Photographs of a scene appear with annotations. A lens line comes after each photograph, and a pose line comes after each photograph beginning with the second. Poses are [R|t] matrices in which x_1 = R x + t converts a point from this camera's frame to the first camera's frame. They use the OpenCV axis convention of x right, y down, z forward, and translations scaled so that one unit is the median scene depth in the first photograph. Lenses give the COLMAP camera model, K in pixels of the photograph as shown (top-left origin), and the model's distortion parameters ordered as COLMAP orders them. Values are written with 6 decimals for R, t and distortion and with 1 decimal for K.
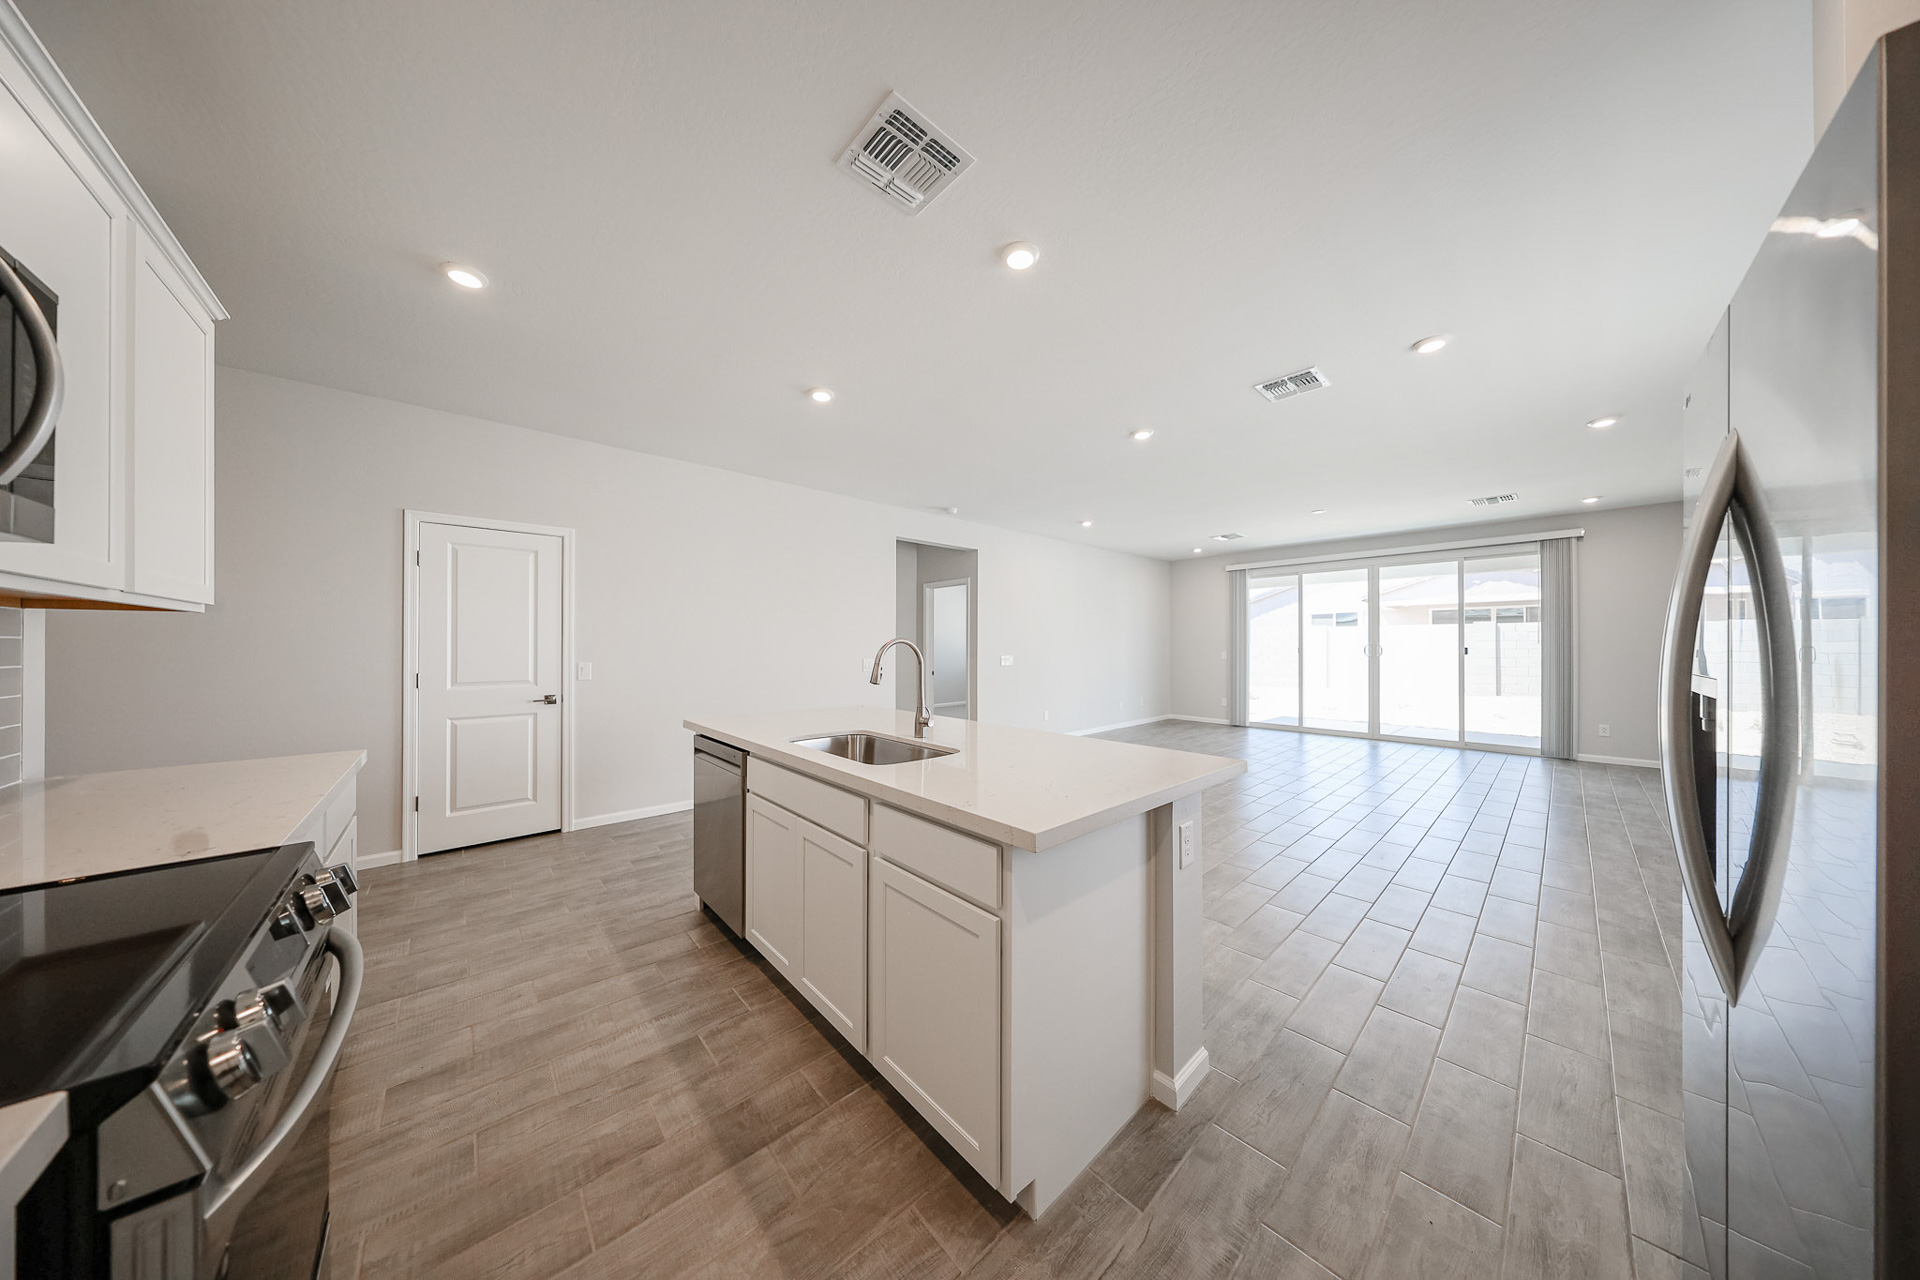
lens RADIAL K [[560.5, 0, 964.5], [0, 560.5, 650.1], [0, 0, 1]] dist [-0.000225, -0.000059]
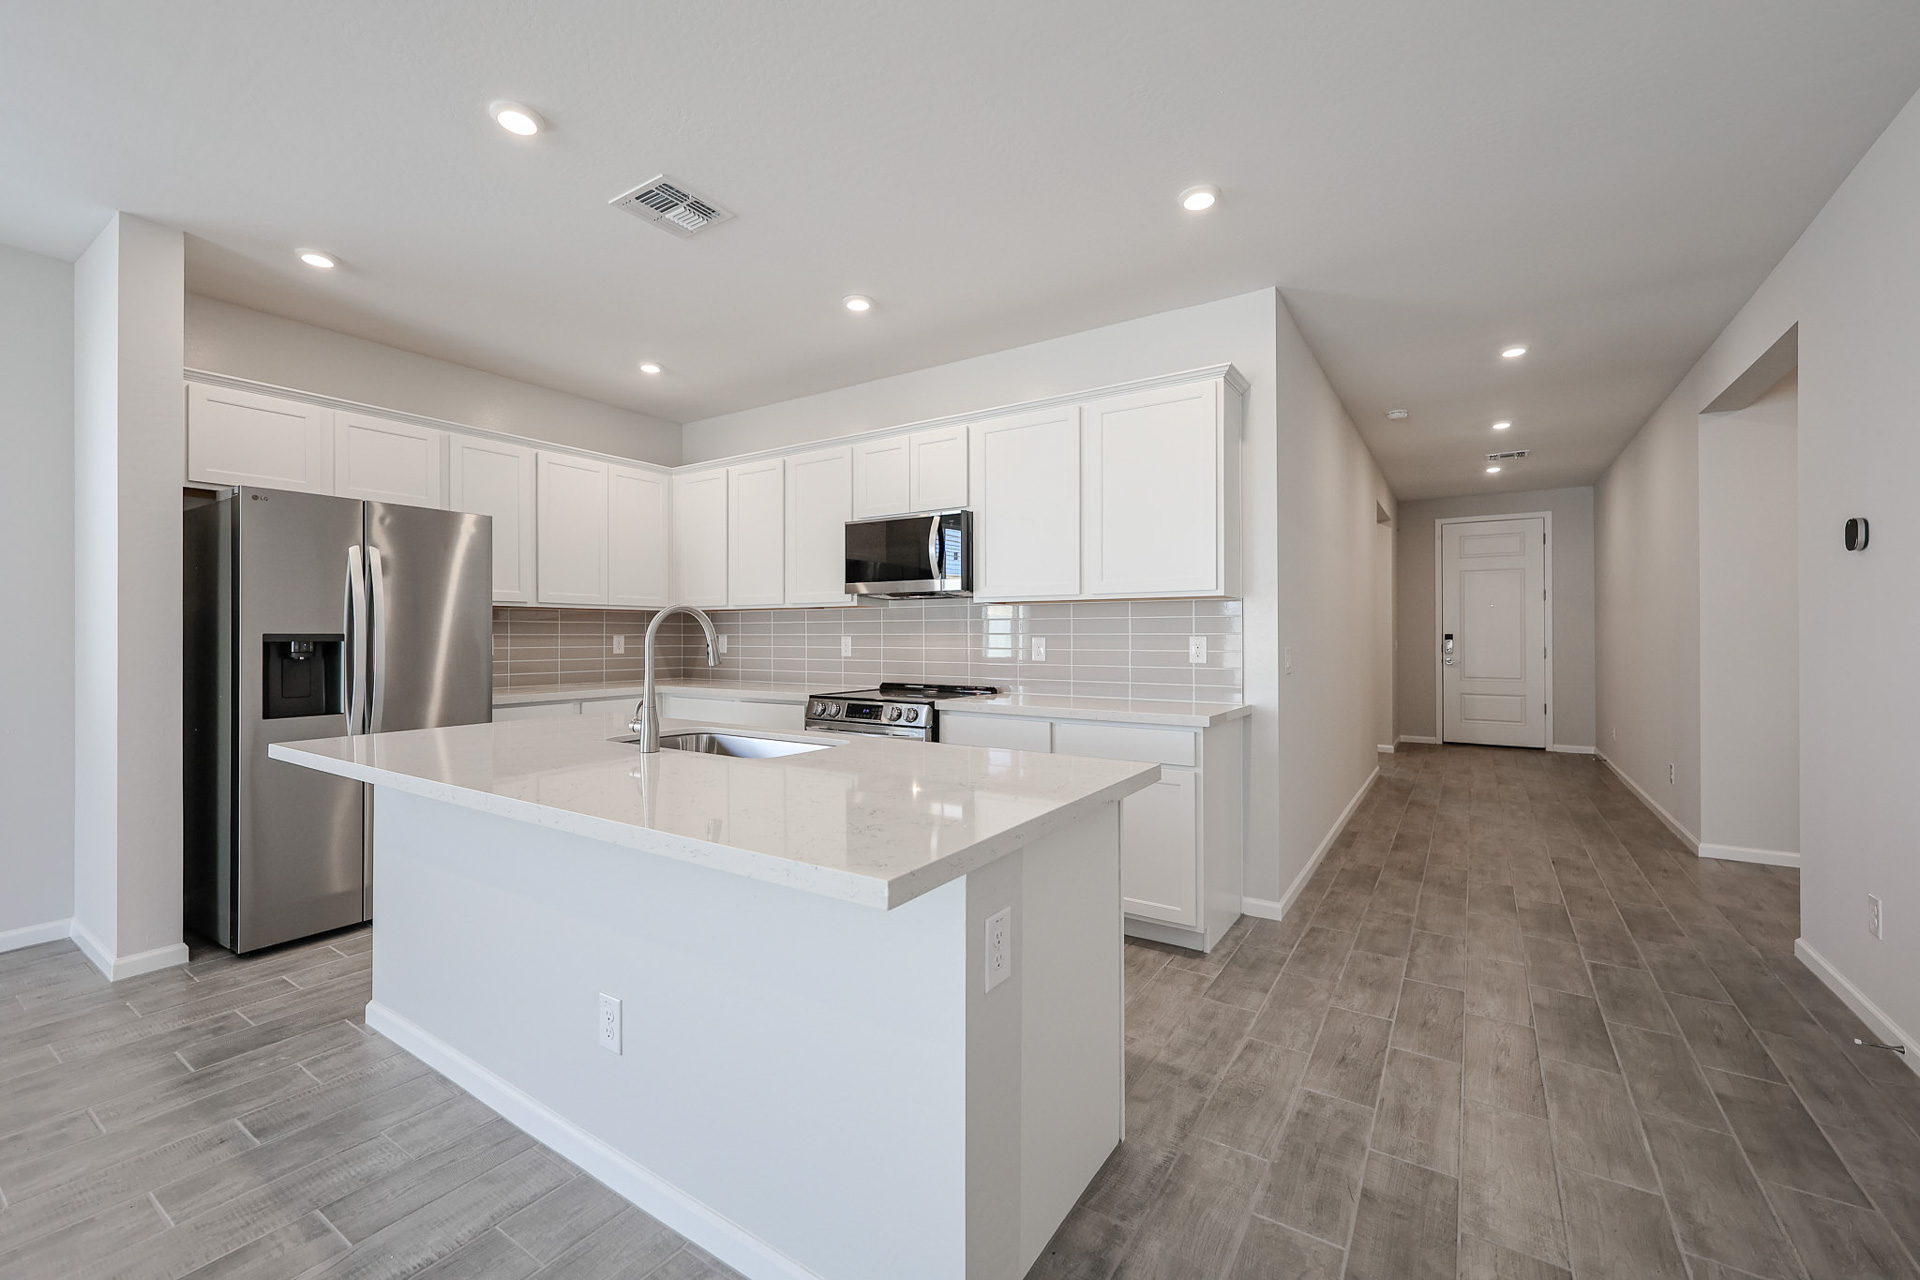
lens RADIAL K [[780.2, 0, 950.9], [0, 780.2, 630.1], [0, 0, 1]] dist [0.001857, -0.000258]
pose [[-0.970223, -0.000747, -0.242214, -0.075090], [-0.001336, 0.999997, 0.002264, 0.003165], [0.242211, 0.002520, -0.970220, 0.737975]]
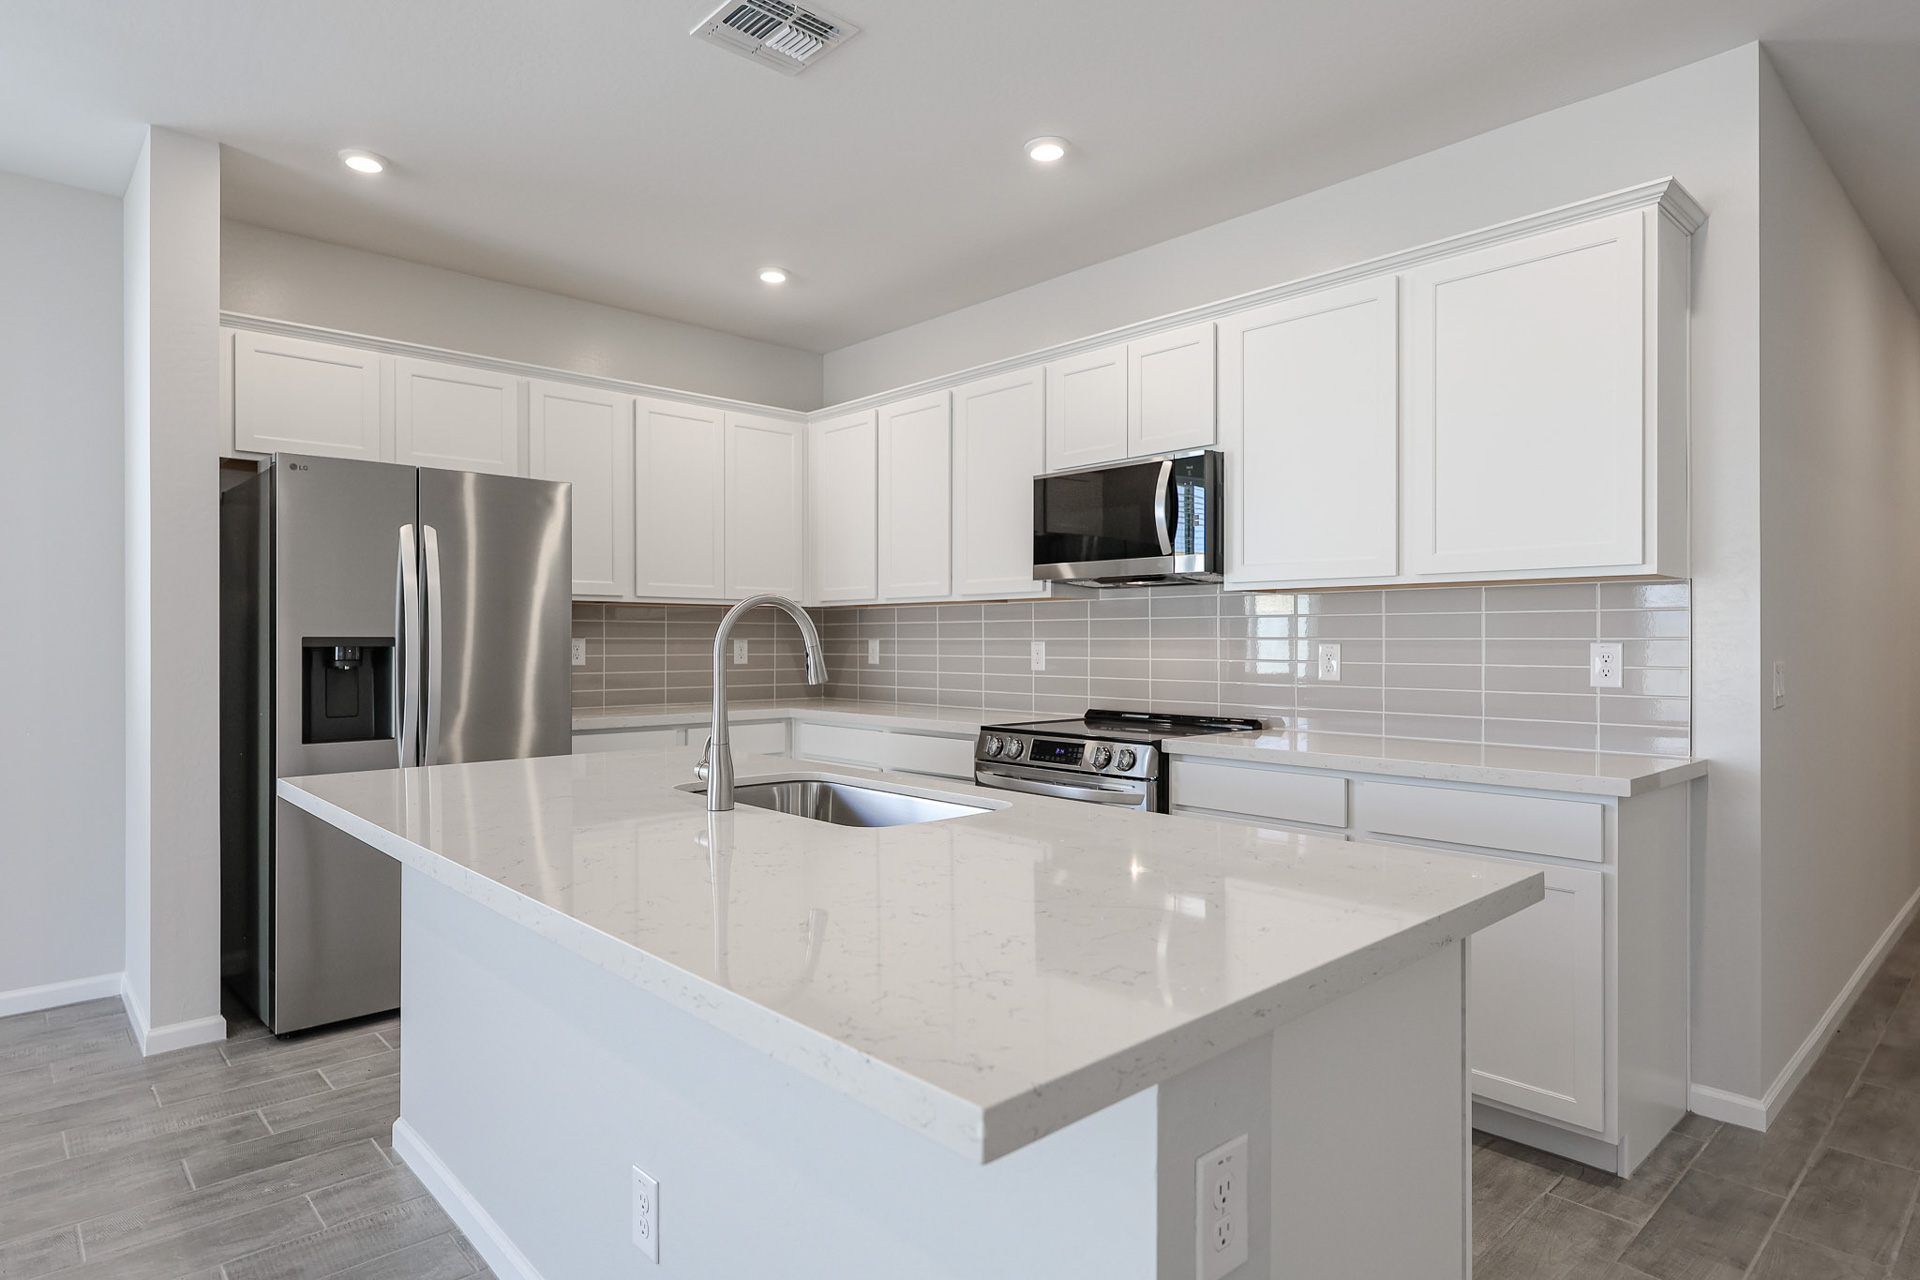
lens RADIAL K [[1057.1, 0, 955.1], [0, 1057.1, 638.7], [0, 0, 1]] dist [0.002185, 0.000738]
pose [[-0.999968, -0.000989, -0.007921, -0.098032], [-0.001049, 0.999970, 0.007675, 0.003575], [0.007913, 0.007683, -0.999939, 0.691920]]
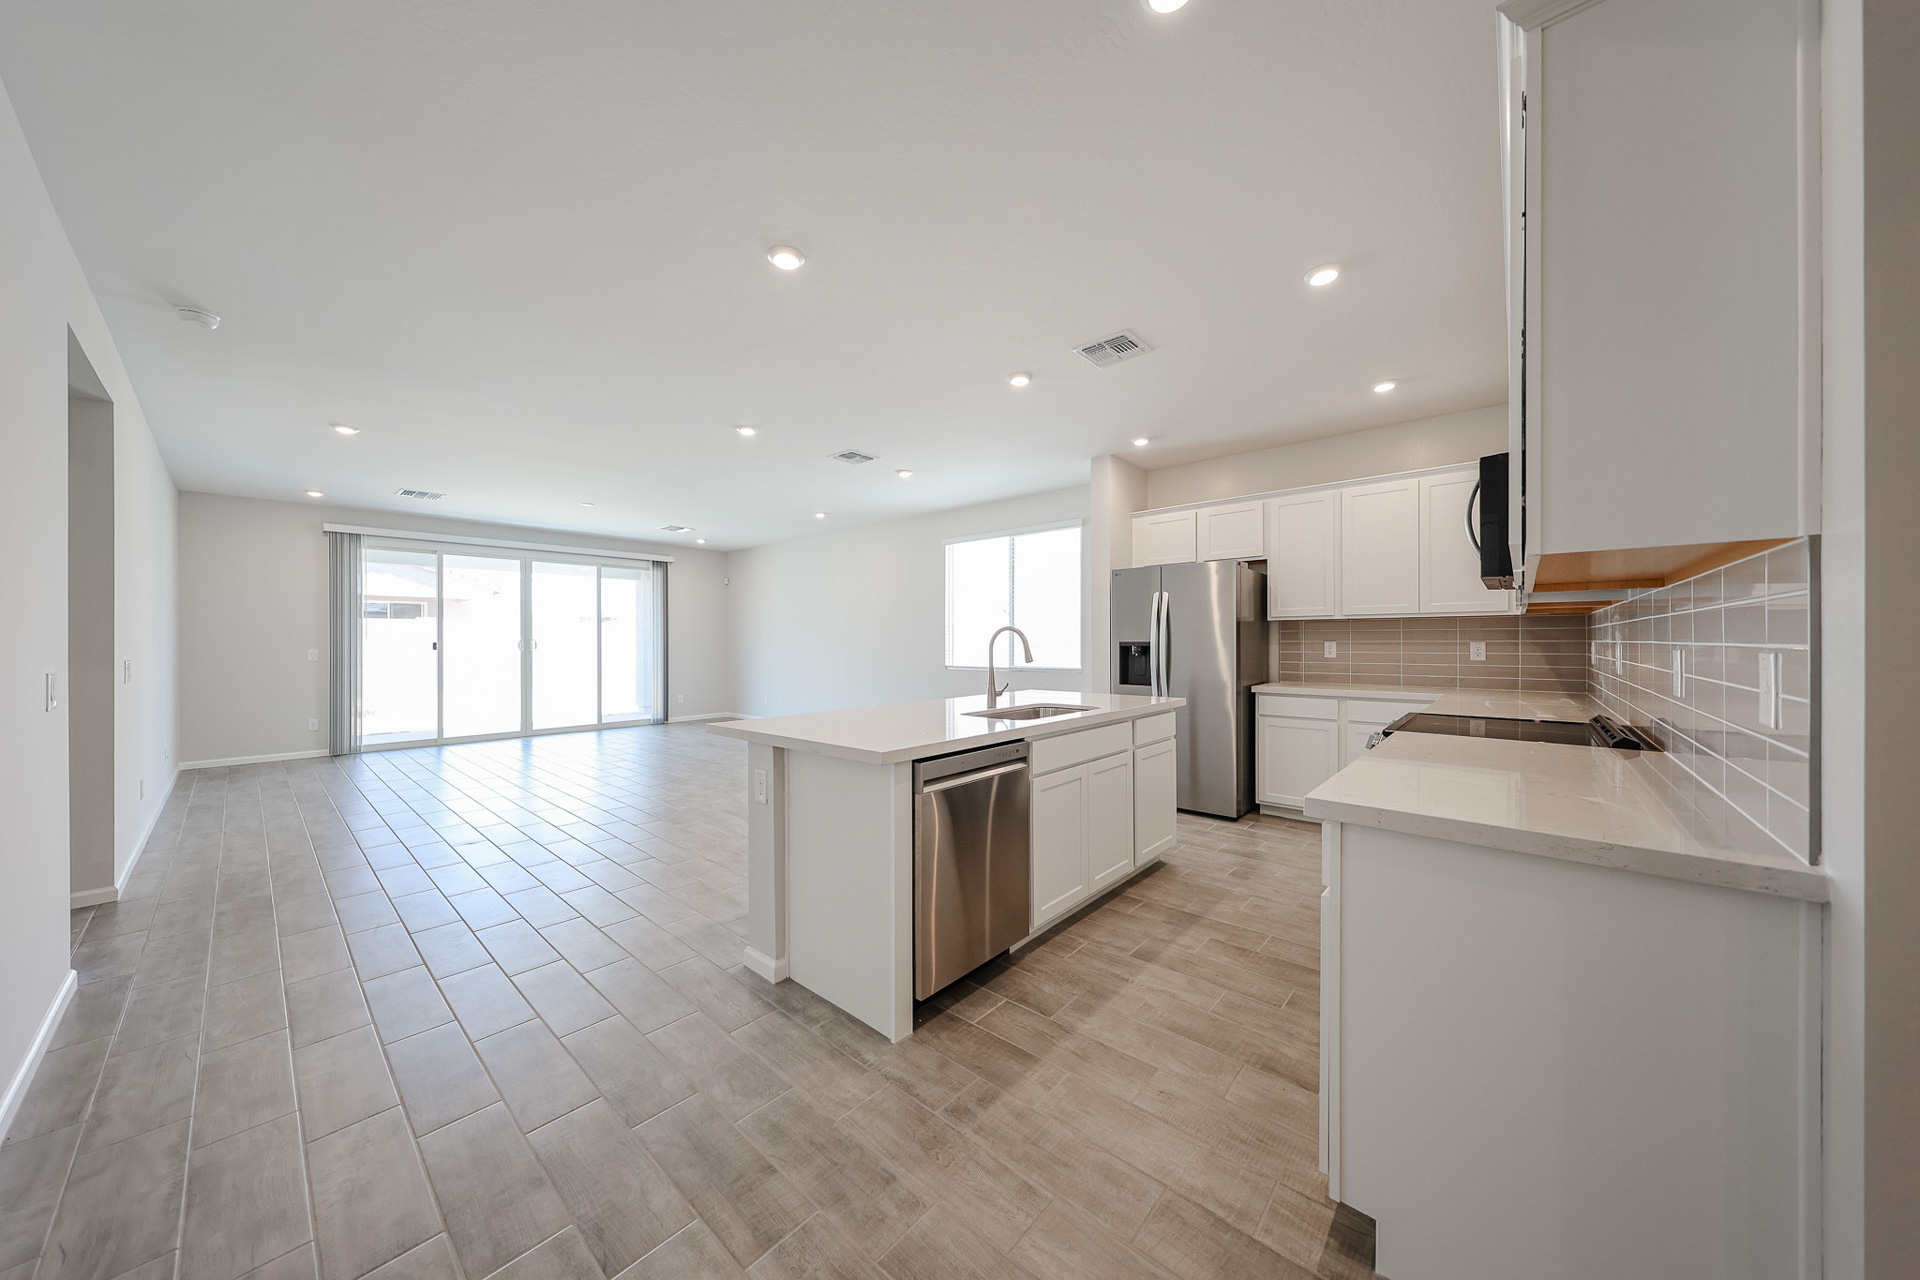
lens RADIAL K [[632.0, 0, 955.8], [0, 632.0, 643.1], [0, 0, 1]] dist [0.000278, 0.000008]
pose [[-0.106567, -0.002106, 0.994303, -0.537856], [0.012564, 0.999915, 0.003465, 0.003146], [-0.994226, 0.012862, -0.106532, 0.454616]]
